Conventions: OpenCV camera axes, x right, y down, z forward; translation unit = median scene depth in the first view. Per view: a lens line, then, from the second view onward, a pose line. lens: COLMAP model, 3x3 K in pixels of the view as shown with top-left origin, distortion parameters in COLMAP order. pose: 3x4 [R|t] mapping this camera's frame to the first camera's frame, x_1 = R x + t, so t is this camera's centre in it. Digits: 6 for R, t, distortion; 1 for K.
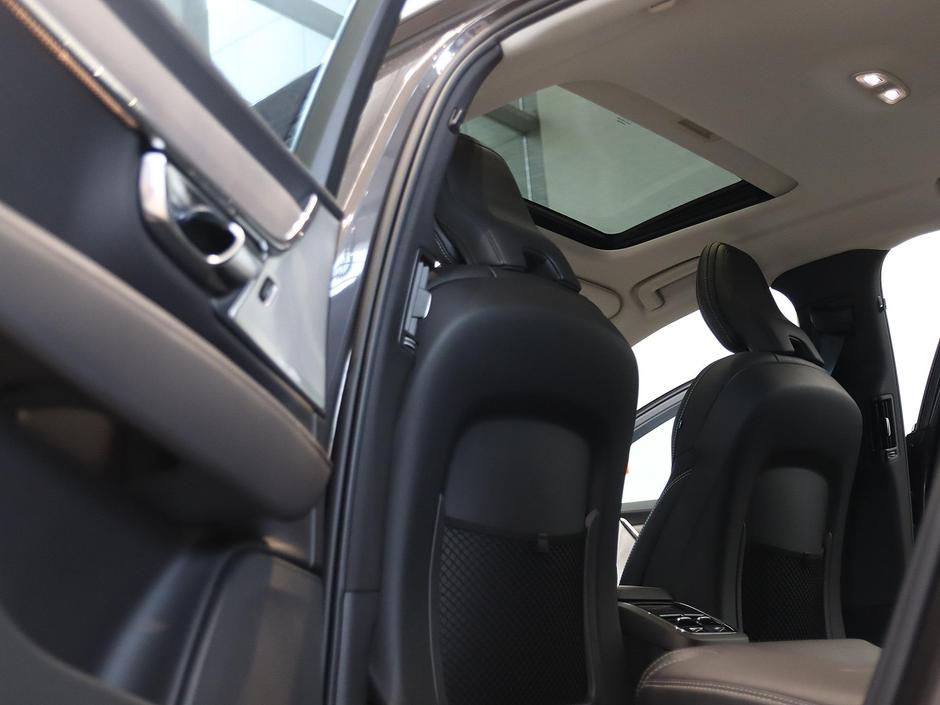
lens RADIAL K [[1172.2, 0, 472.0], [0, 1172.2, 352.2], [0, 0, 1]] dist [0.011309, 0.000000]
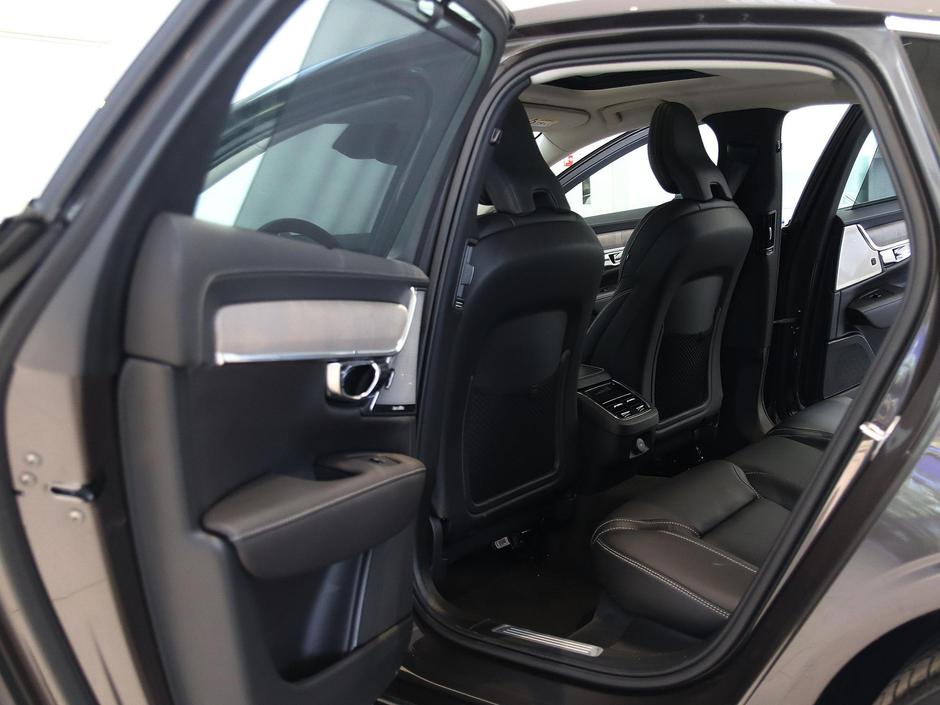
lens RADIAL K [[844.8, 0, 466.8], [0, 844.8, 351.7], [0, 0, 1]] dist [-0.003062, -0.004066]
pose [[0.999173, 0.039291, 0.010425, -0.024403], [-0.040588, 0.950091, 0.309322, -0.133260], [0.002249, -0.309489, 0.950900, -0.024276]]
